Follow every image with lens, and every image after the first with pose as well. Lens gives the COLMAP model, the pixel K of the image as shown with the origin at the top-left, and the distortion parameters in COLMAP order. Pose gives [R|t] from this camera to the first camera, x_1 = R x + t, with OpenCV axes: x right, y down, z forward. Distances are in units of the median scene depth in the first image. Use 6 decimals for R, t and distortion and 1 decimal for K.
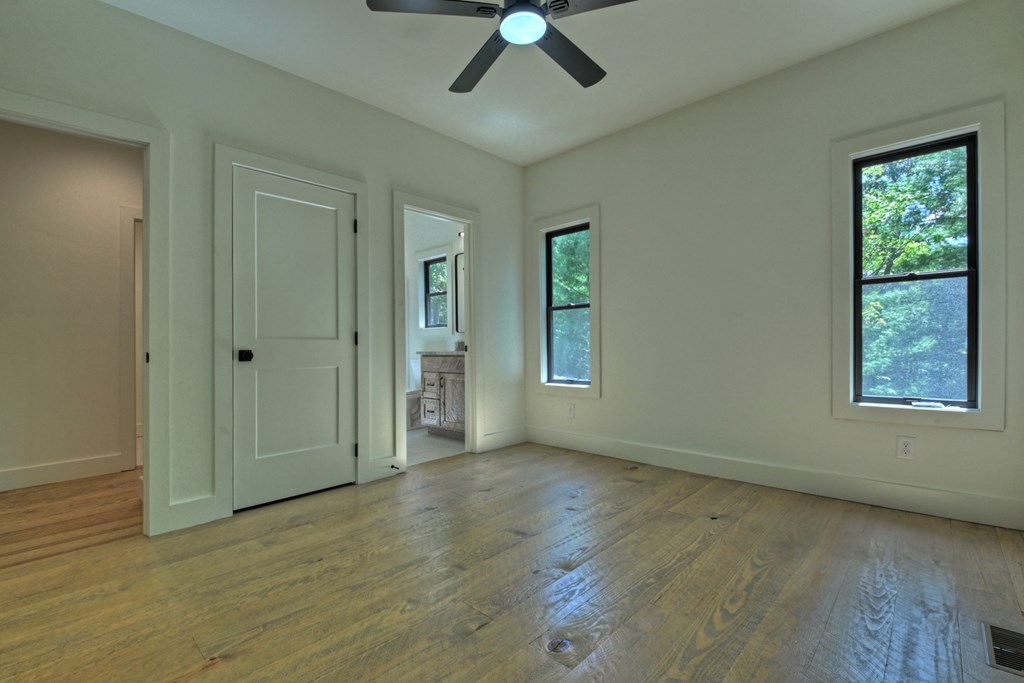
lens RADIAL K [[451.7, 0, 517.7], [0, 451.7, 343.4], [0, 0, 1]] dist [-0.000661, -0.000737]
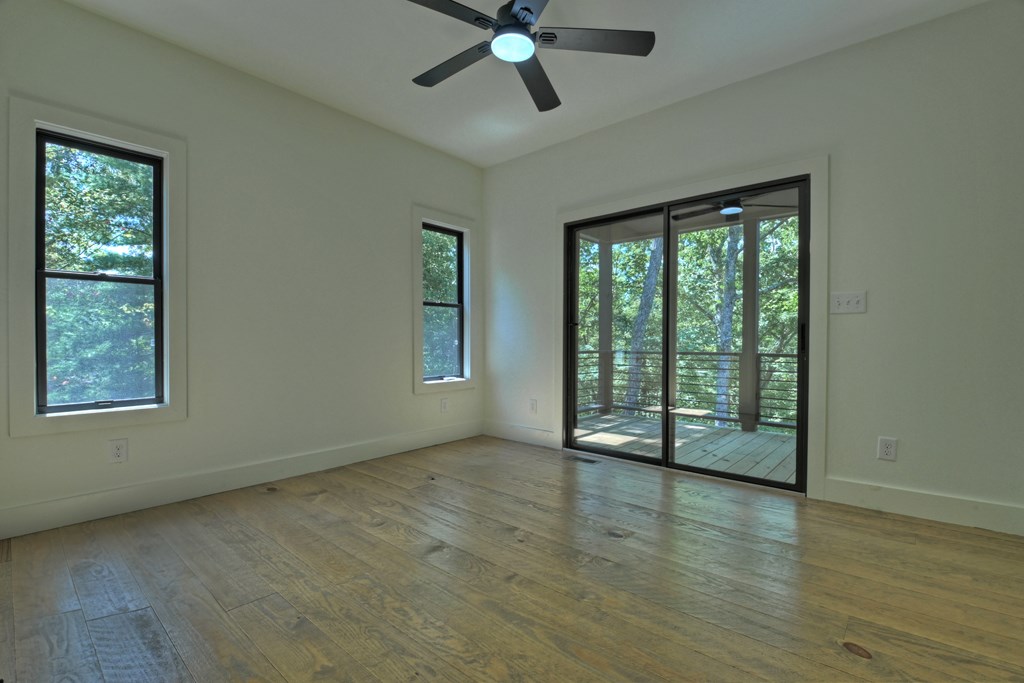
lens RADIAL K [[451.7, 0, 521.7], [0, 451.7, 343.7], [0, 0, 1]] dist [-0.000661, -0.000737]
pose [[-0.027905, 0.004610, 0.999600, -0.753104], [0.001112, 0.999989, -0.004580, 0.014528], [-0.999610, 0.000984, -0.027910, 0.714970]]
